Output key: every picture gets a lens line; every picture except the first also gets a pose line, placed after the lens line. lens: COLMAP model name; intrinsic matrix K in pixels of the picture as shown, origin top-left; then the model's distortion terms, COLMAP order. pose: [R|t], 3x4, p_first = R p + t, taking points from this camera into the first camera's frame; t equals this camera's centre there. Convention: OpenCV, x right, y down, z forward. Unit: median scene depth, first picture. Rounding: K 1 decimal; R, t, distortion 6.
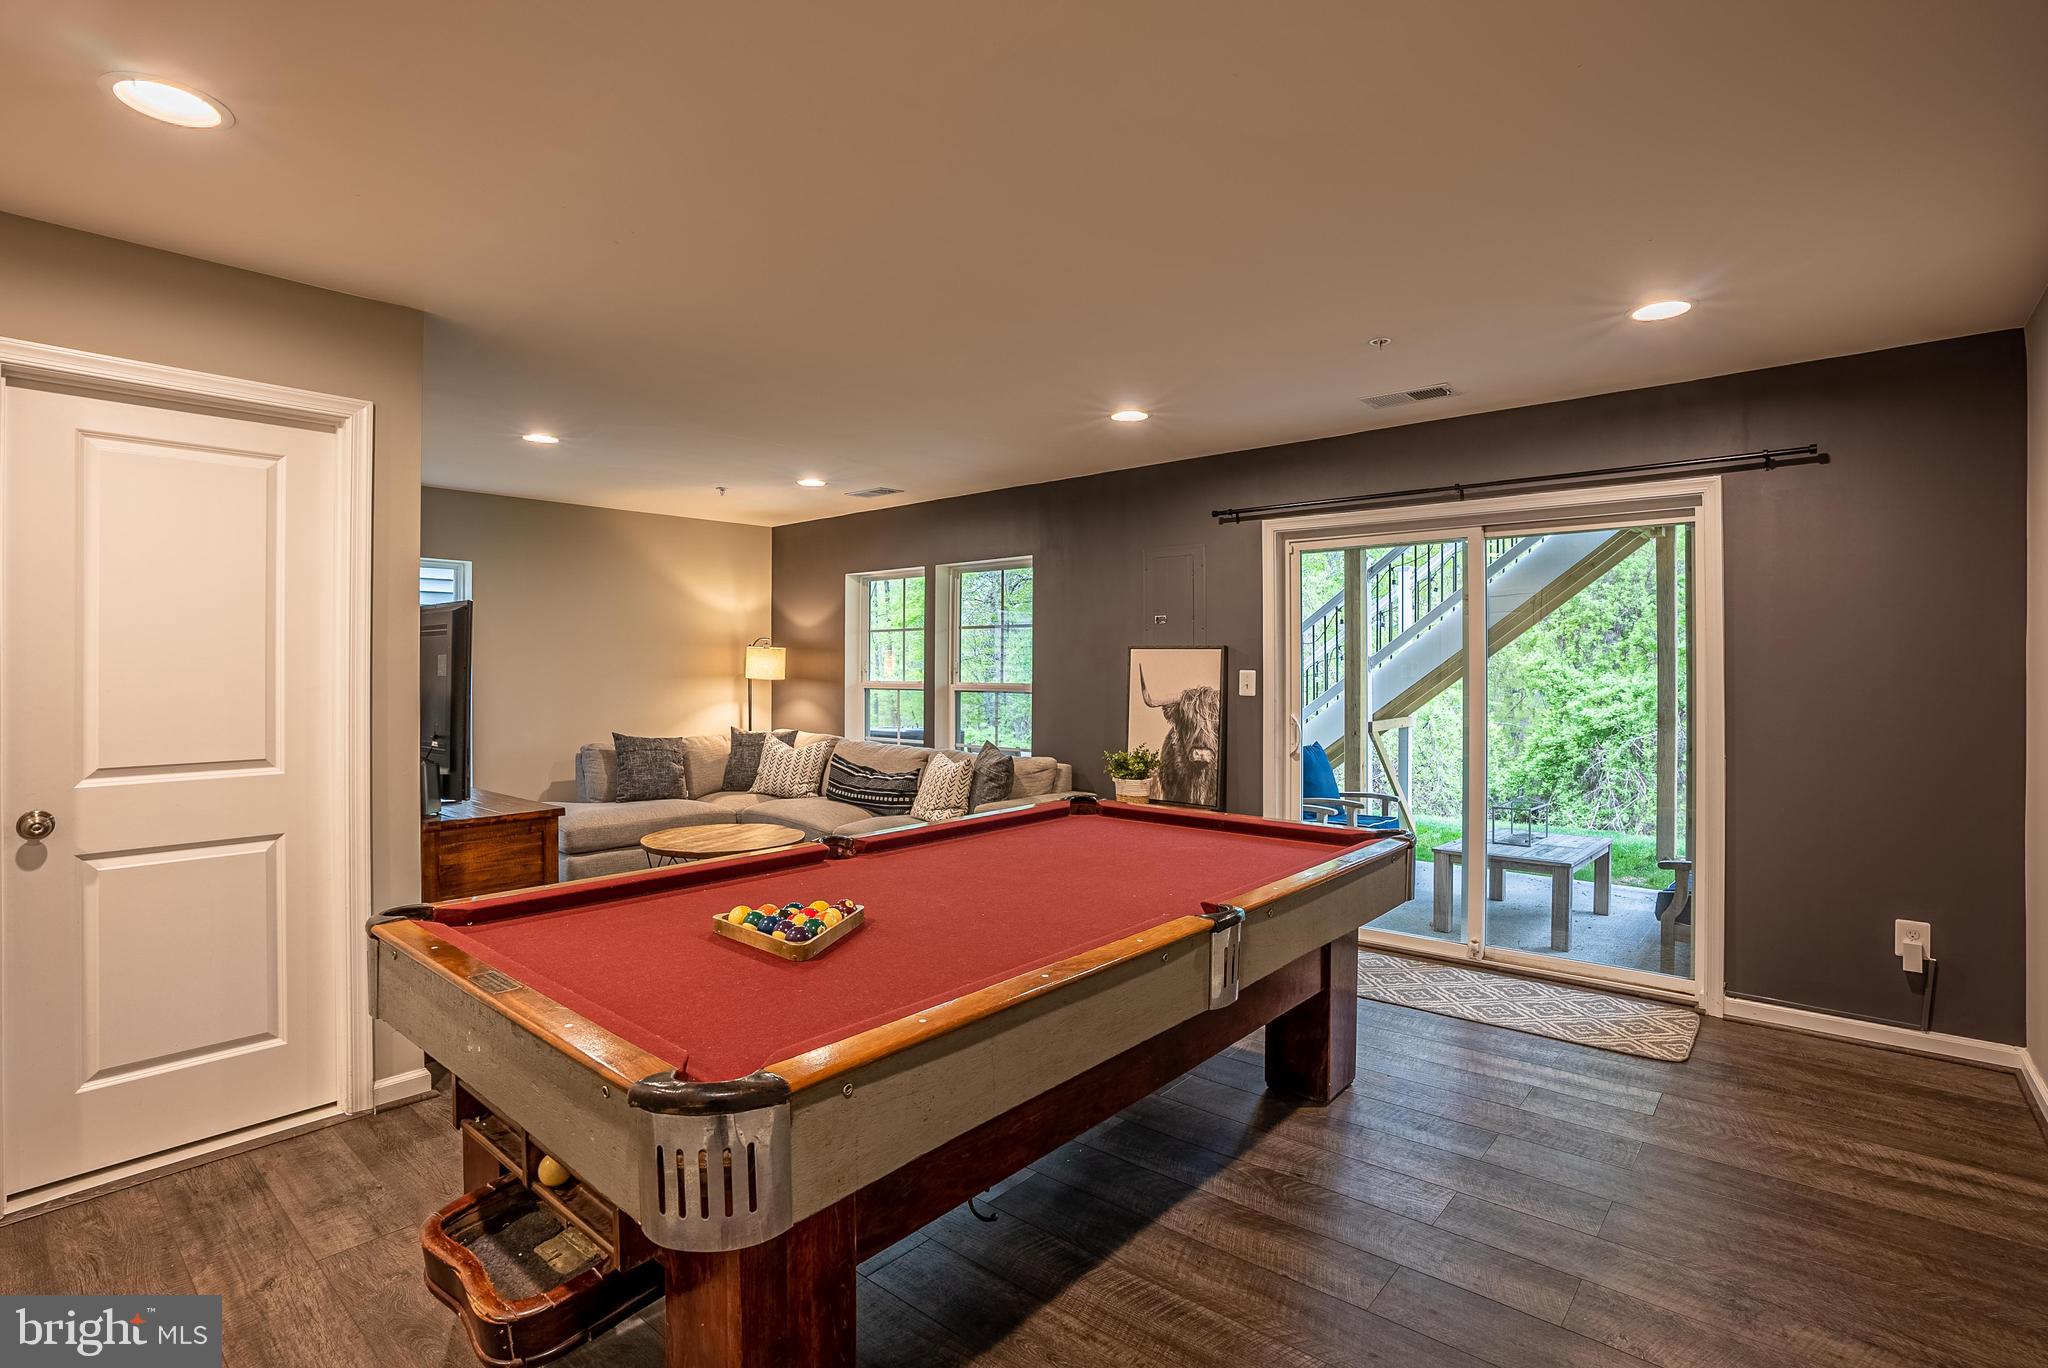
lens RADIAL K [[962.2, 0, 1030.4], [0, 962.2, 679.9], [0, 0, 1]] dist [-0.069731, 0.028689]
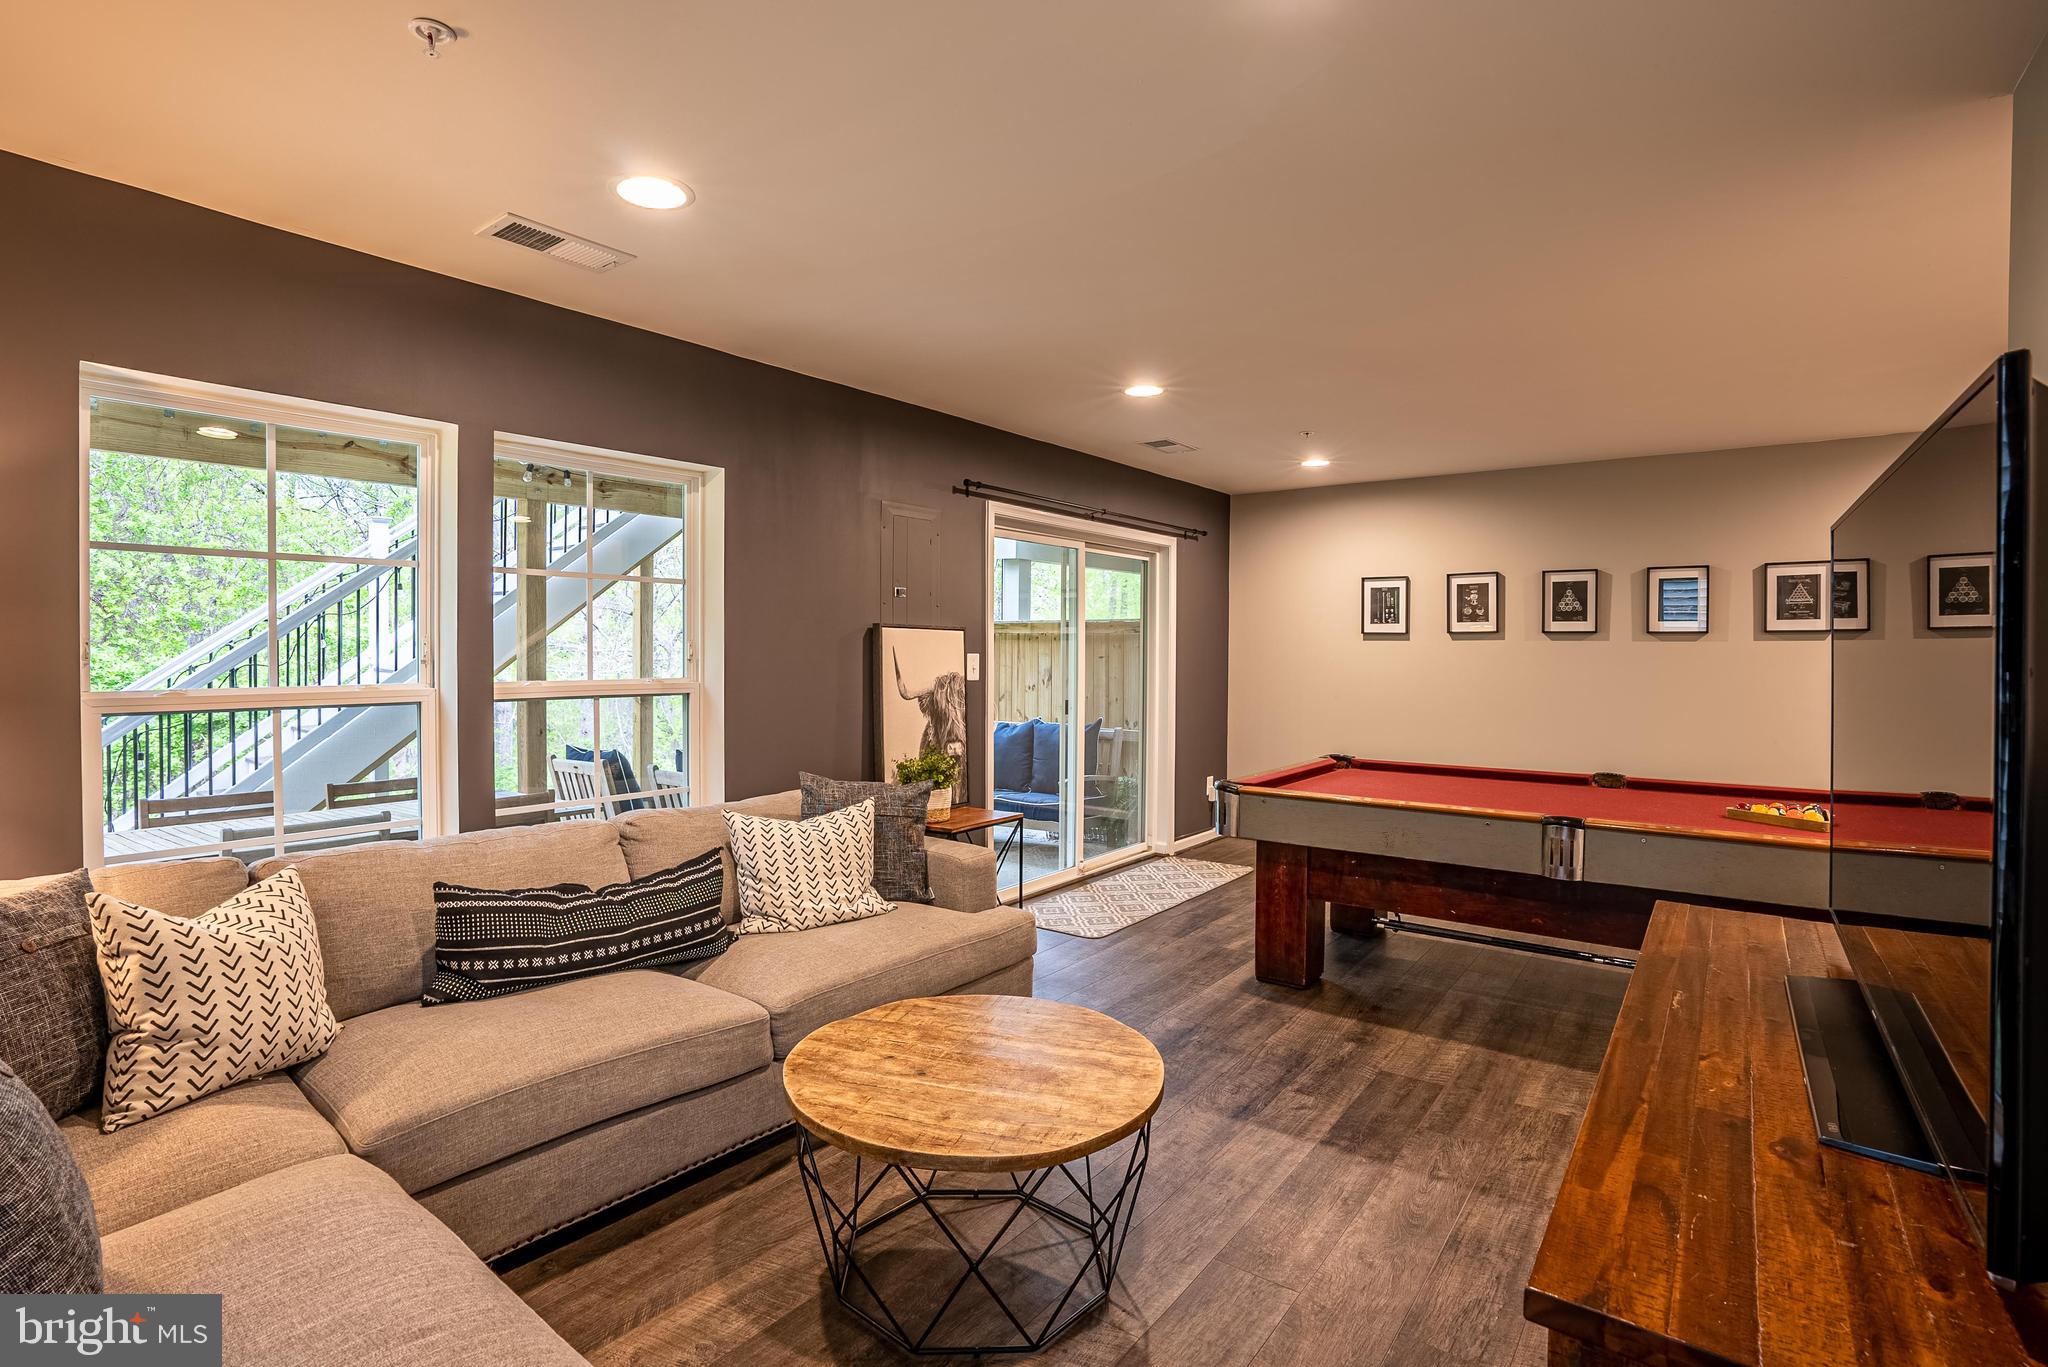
lens RADIAL K [[962.2, 0, 1030.4], [0, 962.2, 679.4], [0, 0, 1]] dist [-0.069731, 0.028689]
pose [[-0.065333, -0.034374, 0.997271, -0.724216], [0.011251, 0.999318, 0.035182, -0.017288], [-0.997800, 0.013518, -0.064901, 0.991665]]
